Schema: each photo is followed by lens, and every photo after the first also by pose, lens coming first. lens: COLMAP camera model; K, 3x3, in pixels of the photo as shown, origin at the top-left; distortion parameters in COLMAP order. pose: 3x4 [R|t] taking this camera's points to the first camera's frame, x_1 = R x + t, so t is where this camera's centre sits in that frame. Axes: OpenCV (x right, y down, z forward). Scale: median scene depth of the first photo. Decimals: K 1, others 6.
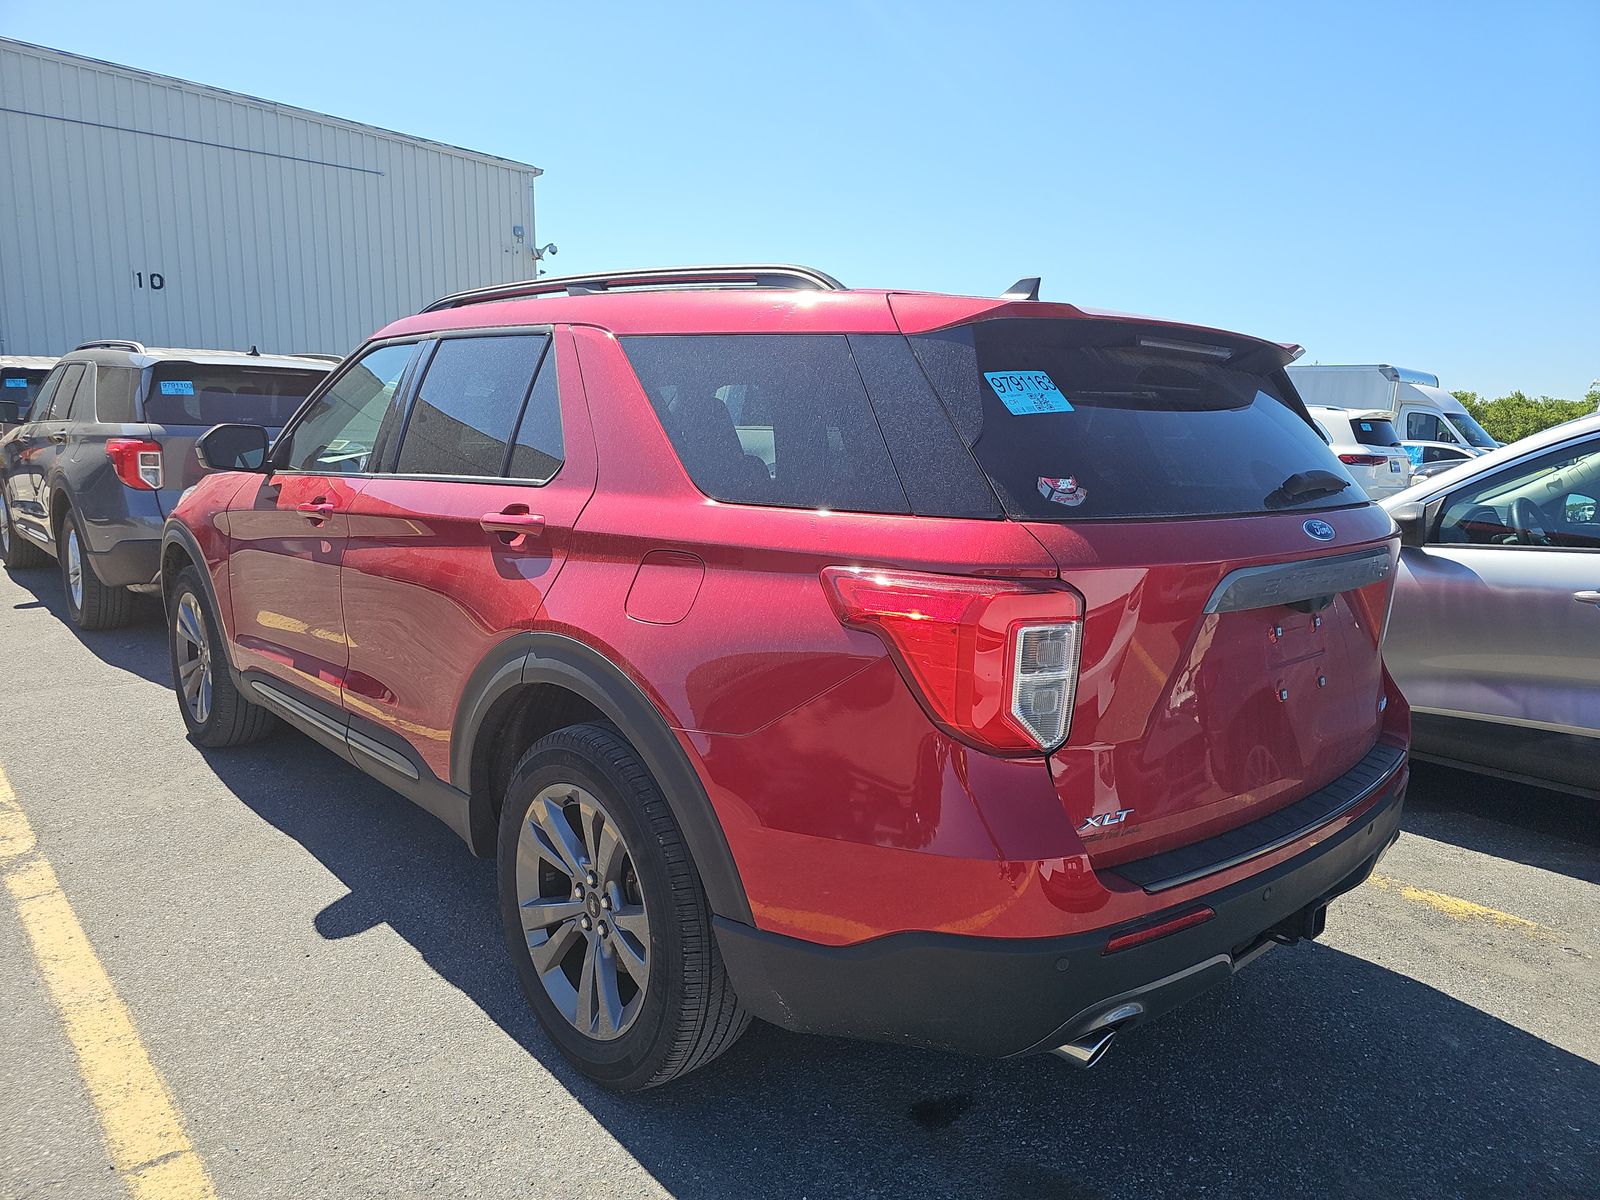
lens RADIAL K [[1112.7, 0, 800.0], [0, 1112.7, 600.0], [0, 0, 1]] dist [0.040484, -0.039000]
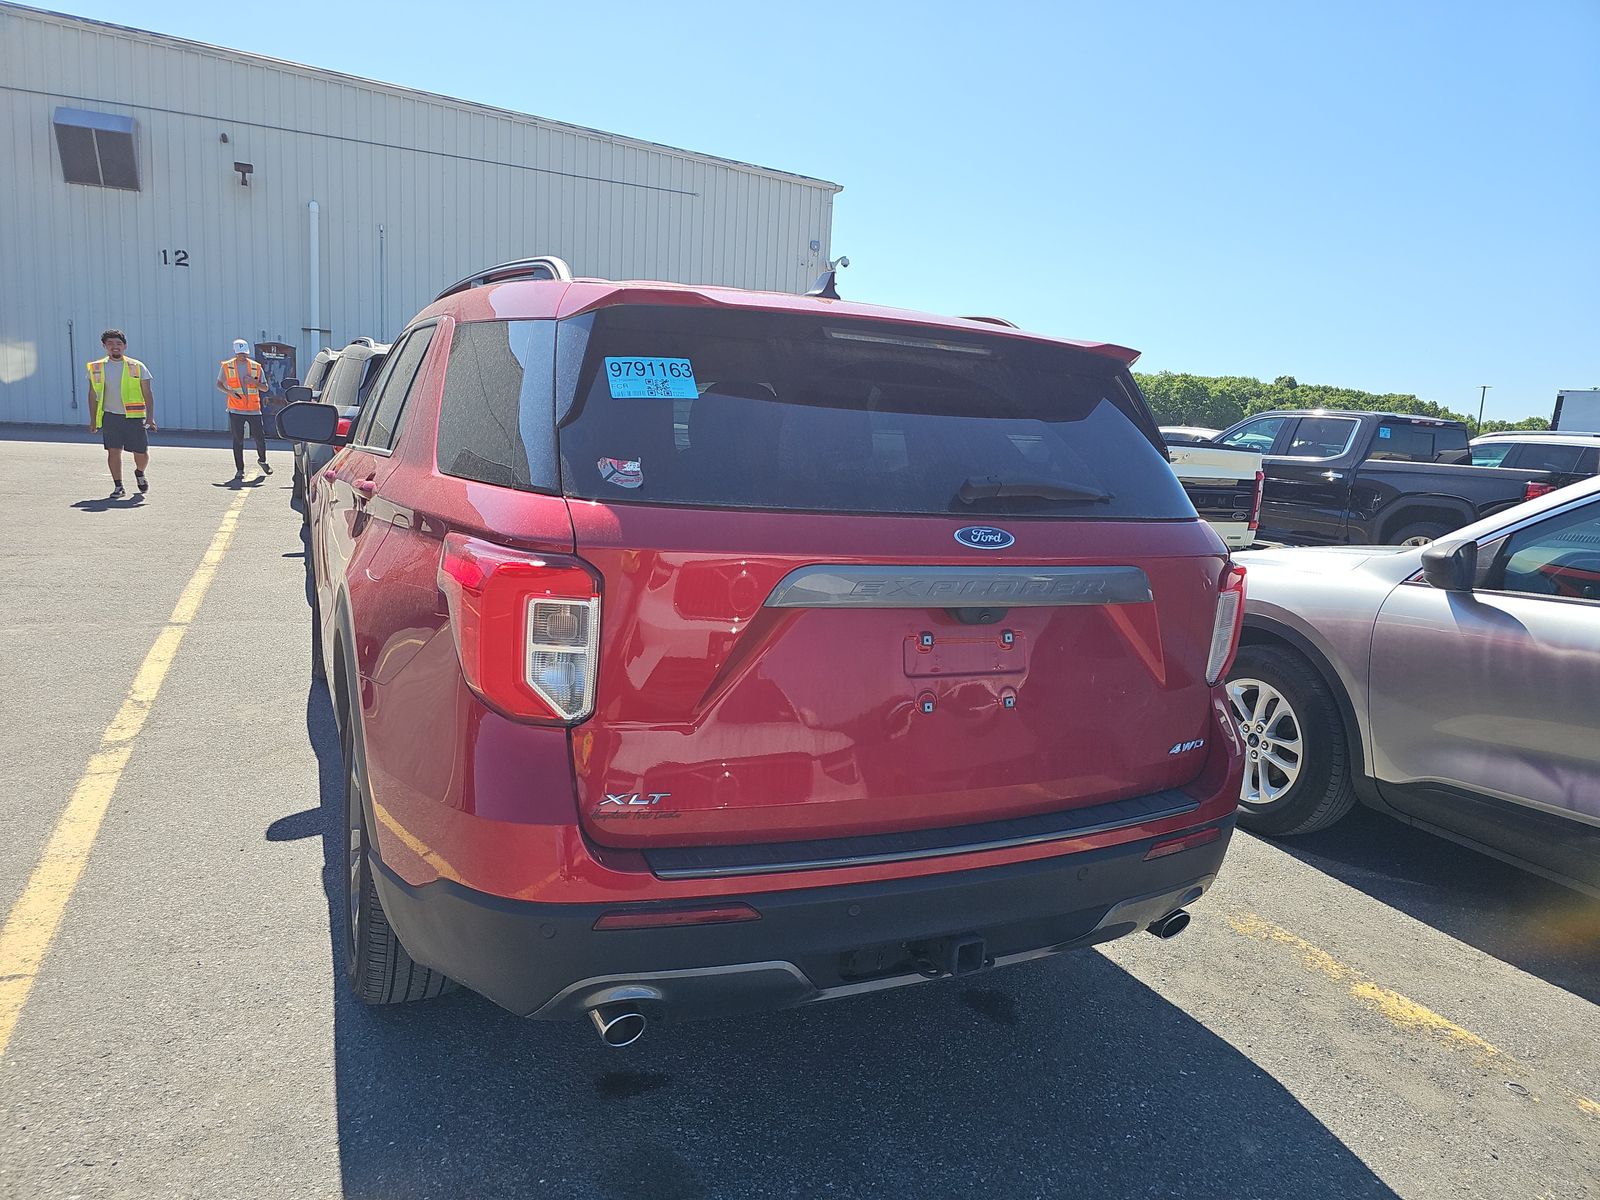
lens RADIAL K [[1112.2, 0, 833.7], [0, 1112.2, 595.0], [0, 0, 1]] dist [0.049971, -0.045614]
pose [[0.948448, 0.083329, -0.305782, 0.424223], [-0.088485, 0.996073, -0.003012, -0.000094], [0.304330, 0.029914, 0.952097, 0.052594]]
